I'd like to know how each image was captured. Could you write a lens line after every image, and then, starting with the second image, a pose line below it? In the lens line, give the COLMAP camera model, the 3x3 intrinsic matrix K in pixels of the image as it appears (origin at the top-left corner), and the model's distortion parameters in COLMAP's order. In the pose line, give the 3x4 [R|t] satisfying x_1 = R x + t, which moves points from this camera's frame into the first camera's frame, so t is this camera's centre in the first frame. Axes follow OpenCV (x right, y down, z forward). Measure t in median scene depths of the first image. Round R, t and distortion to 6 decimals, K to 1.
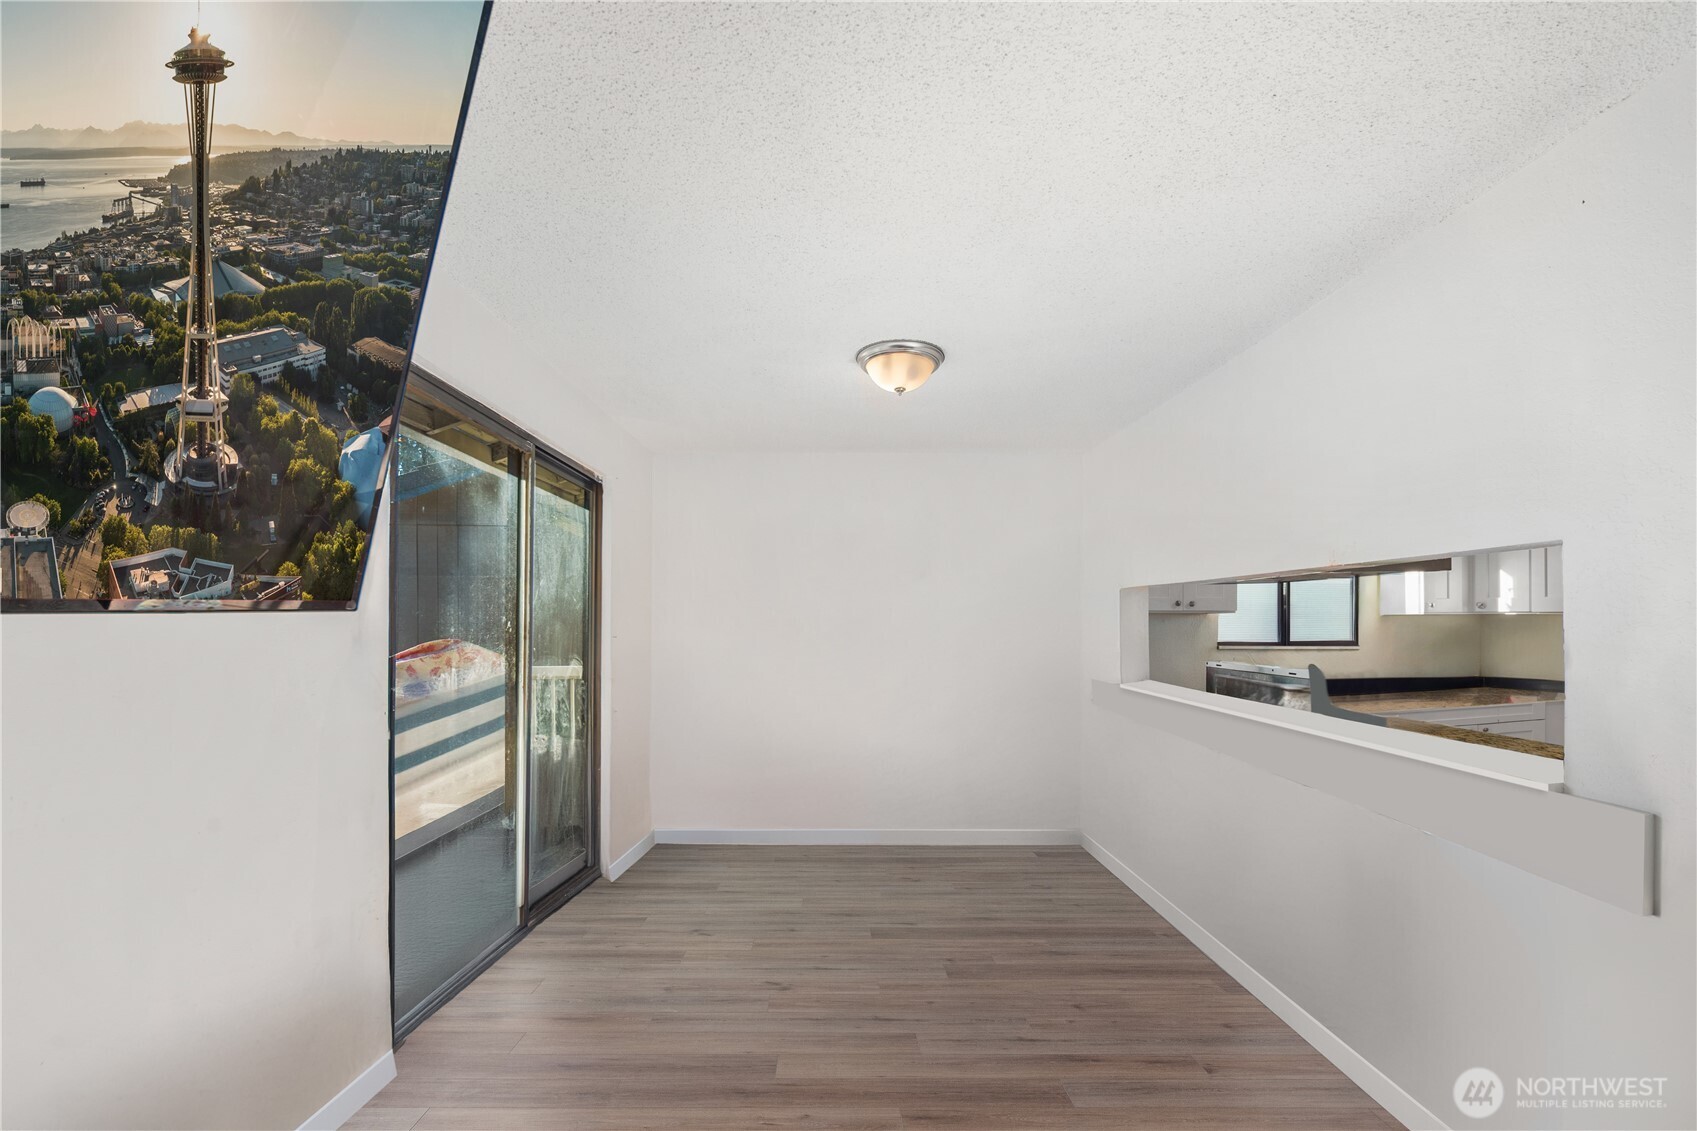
lens RADIAL K [[758.2, 0, 863.2], [0, 758.2, 513.3], [0, 0, 1]] dist [-0.000075, -0.000830]
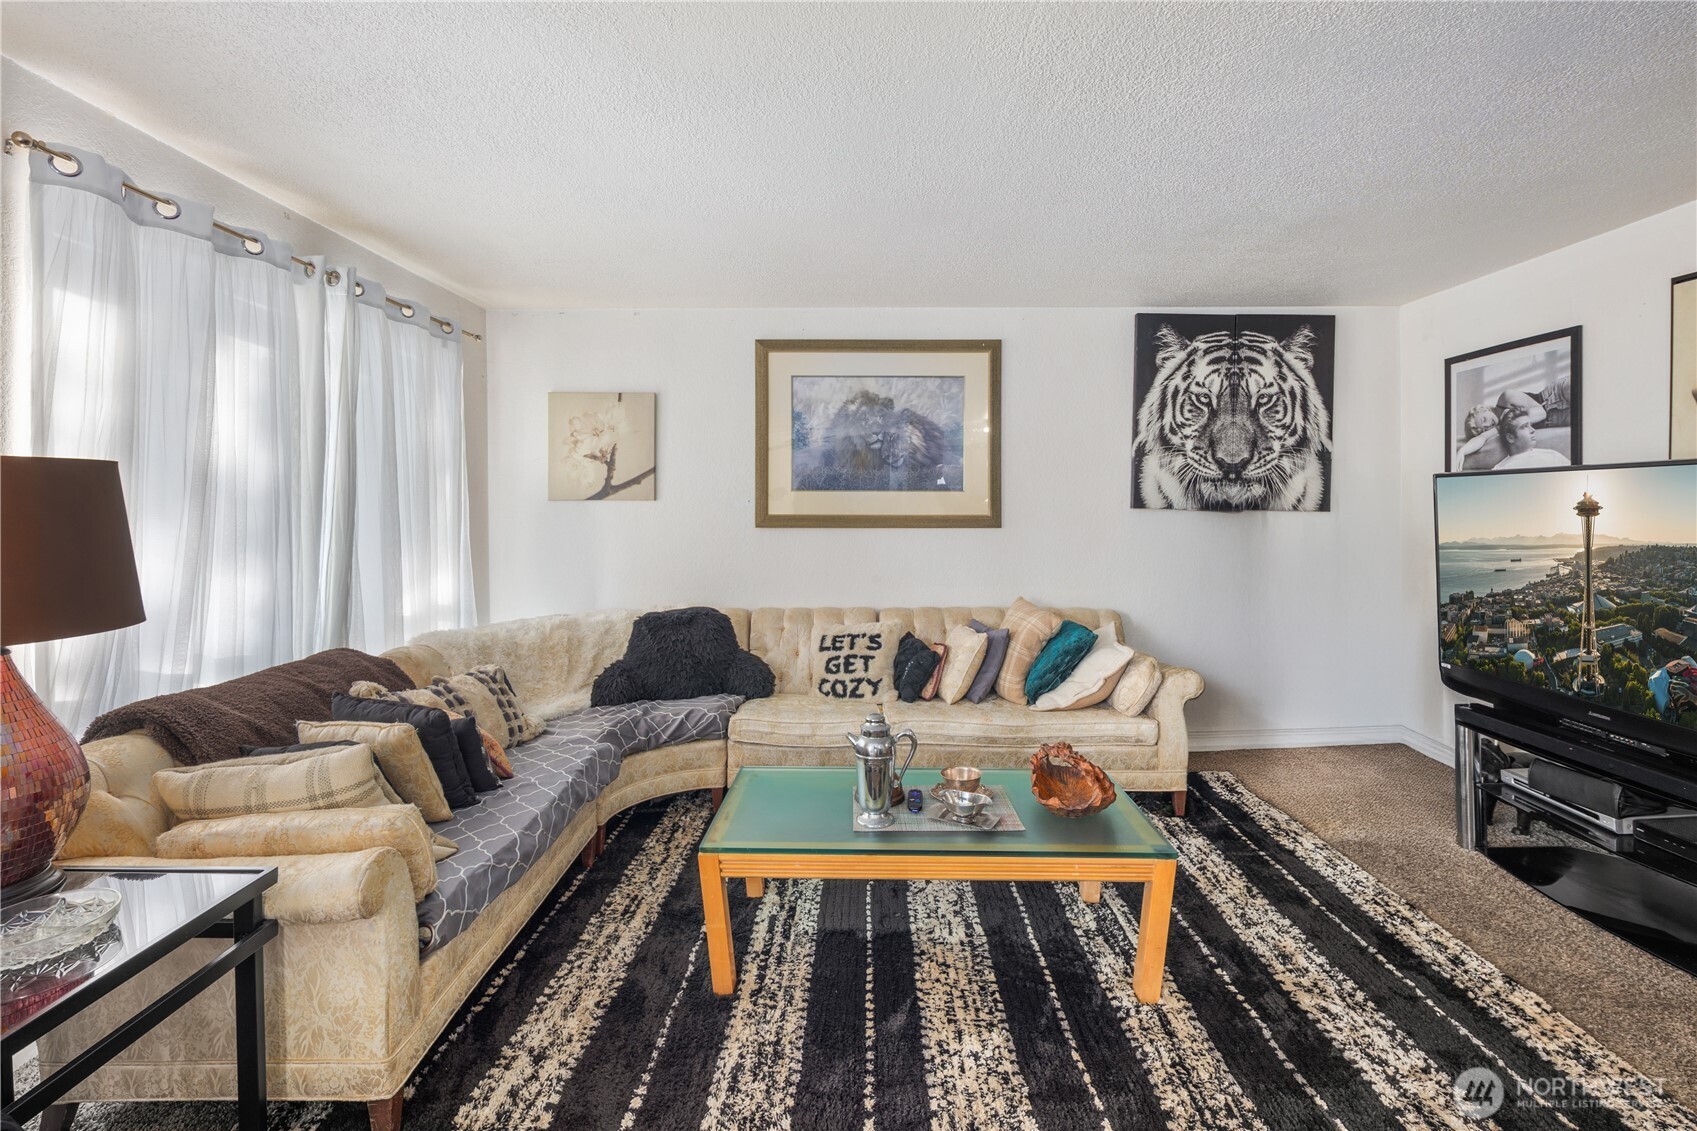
lens RADIAL K [[758.2, 0, 843.4], [0, 758.2, 504.0], [0, 0, 1]] dist [-0.000075, -0.000830]
pose [[0.999991, 0.004209, -0.000487, -3.116187], [-0.004212, 0.999978, -0.005059, -0.583766], [0.000465, 0.005061, 0.999987, -1.281686]]
